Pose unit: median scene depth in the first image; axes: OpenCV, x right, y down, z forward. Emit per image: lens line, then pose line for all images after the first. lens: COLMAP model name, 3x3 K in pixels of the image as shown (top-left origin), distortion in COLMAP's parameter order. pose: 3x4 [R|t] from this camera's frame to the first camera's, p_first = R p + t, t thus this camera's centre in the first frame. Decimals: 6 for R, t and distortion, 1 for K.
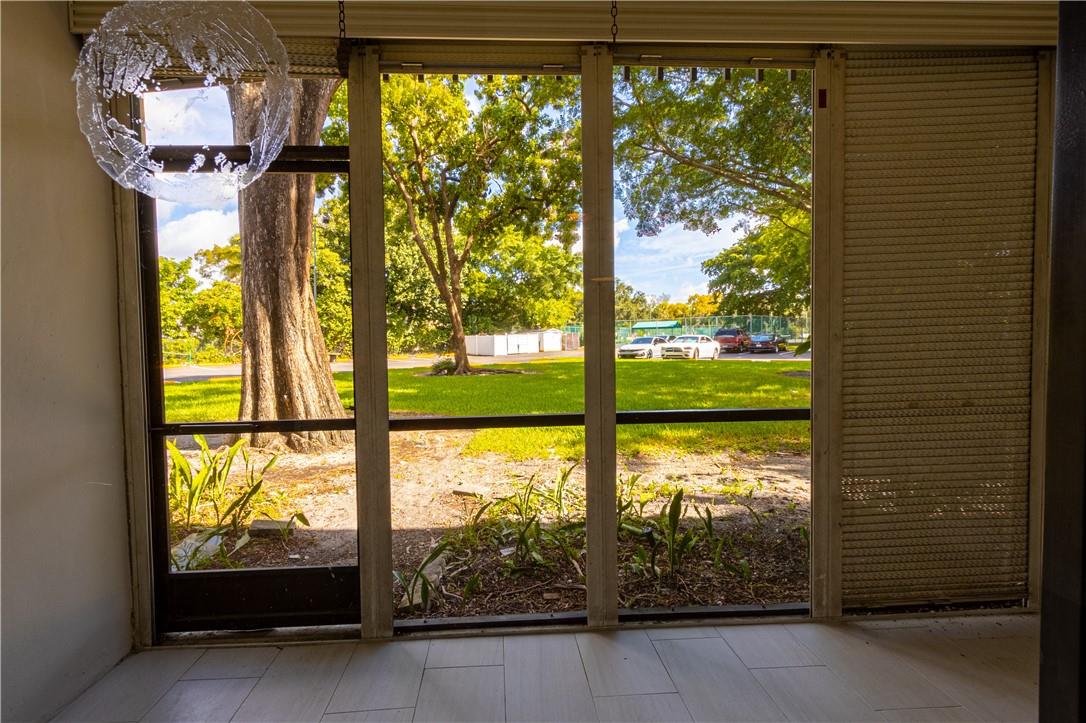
lens RADIAL K [[496.7, 0, 534.4], [0, 496.7, 358.1], [0, 0, 1]] dist [0.005584, -0.000024]
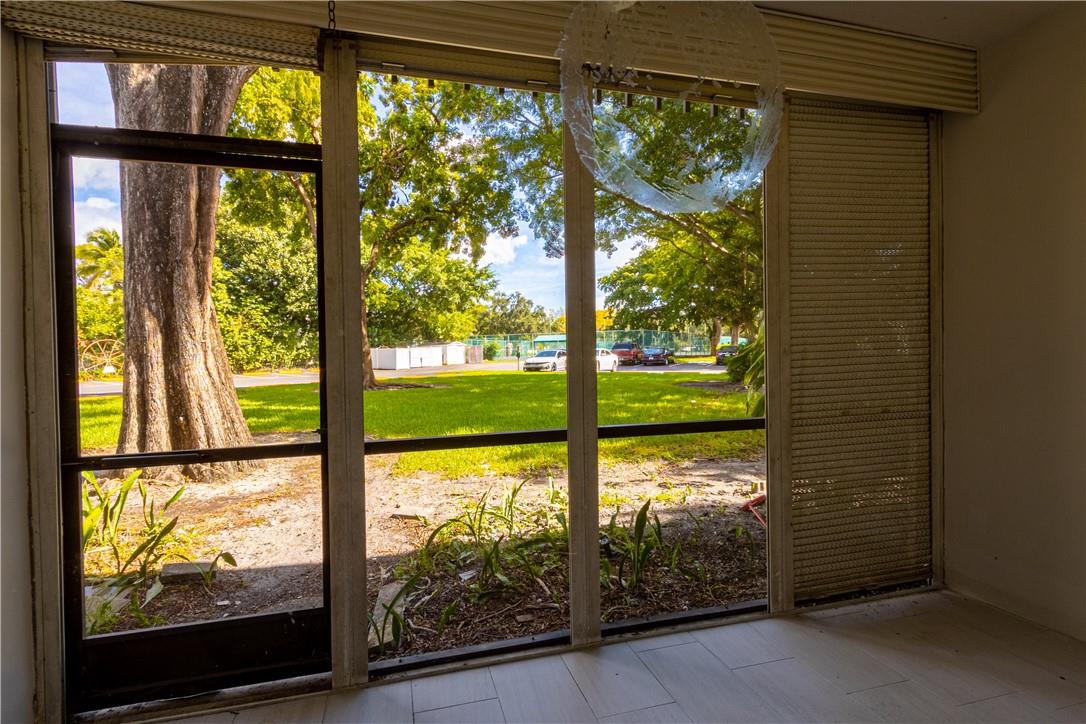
lens RADIAL K [[496.7, 0, 534.2], [0, 496.7, 358.4], [0, 0, 1]] dist [0.005584, -0.000024]
pose [[0.980871, -0.002362, 0.194644, -0.117232], [0.007347, 0.999663, -0.024897, -0.004909], [-0.194520, 0.025850, 0.980558, 0.024245]]
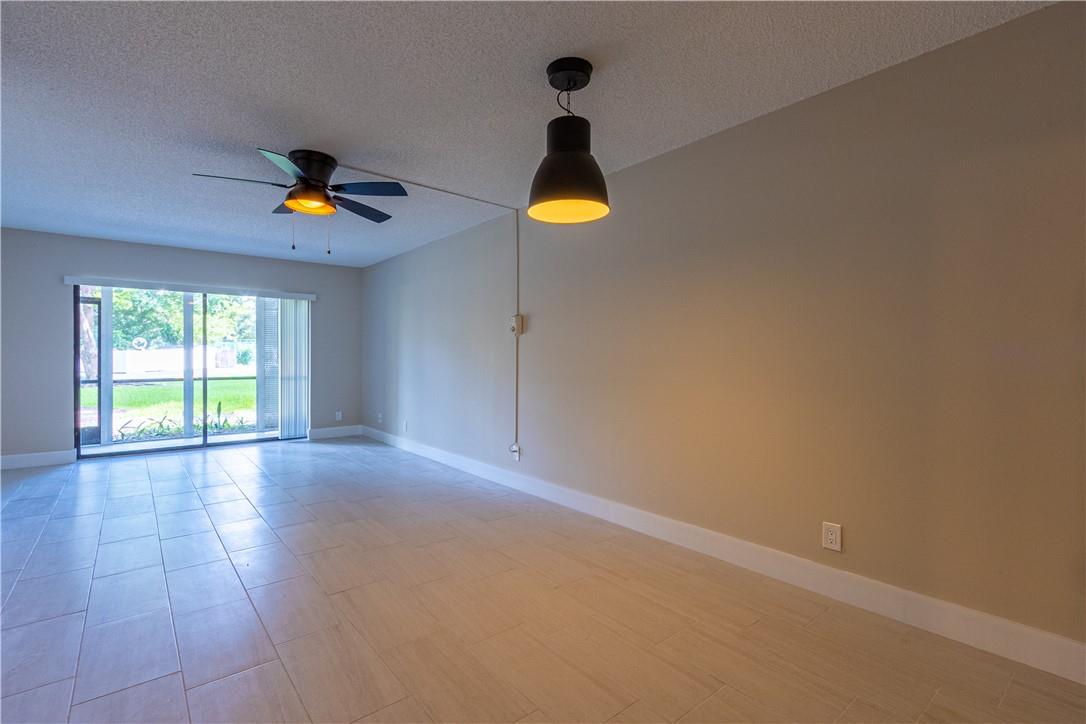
lens RADIAL K [[477.7, 0, 517.6], [0, 477.7, 359.8], [0, 0, 1]] dist [0.000421, 0.000576]
pose [[0.819580, 0.014602, 0.572779, 0.070861], [0.005783, 0.999413, -0.033753, 0.080824], [-0.572936, 0.030976, 0.819015, -2.316314]]
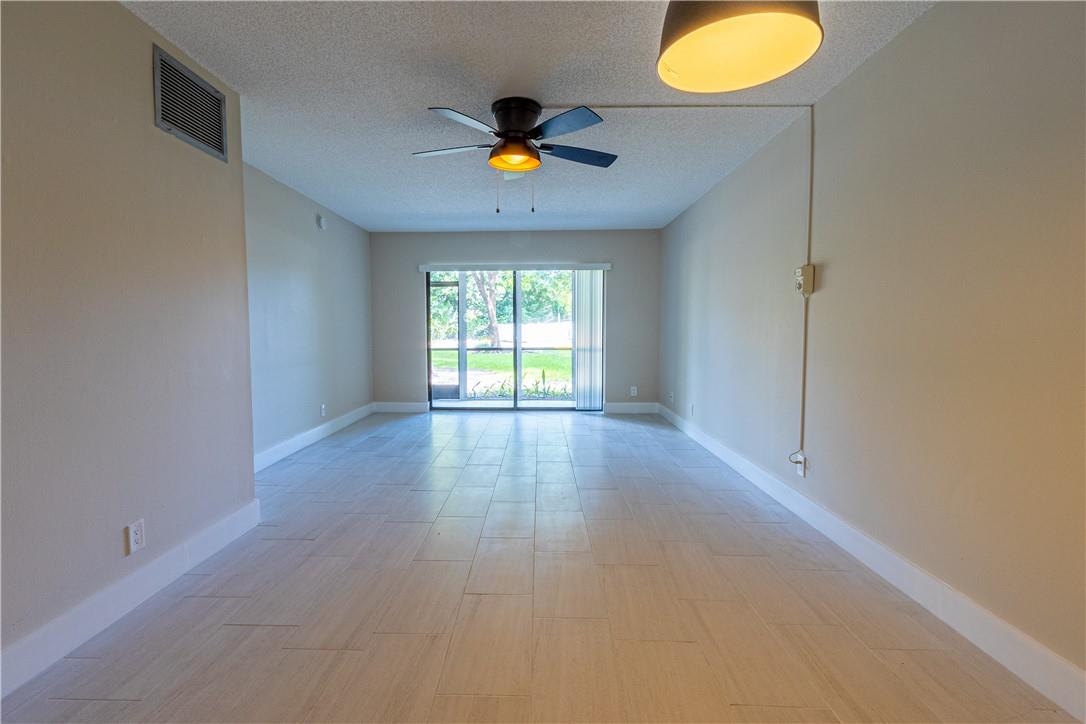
lens RADIAL K [[496.7, 0, 536.0], [0, 496.7, 358.5], [0, 0, 1]] dist [0.005584, -0.000024]
pose [[0.997089, 0.017636, -0.074173, 0.421861], [-0.015881, 0.999581, 0.024179, 0.072943], [0.074568, -0.022931, 0.996952, -2.201121]]
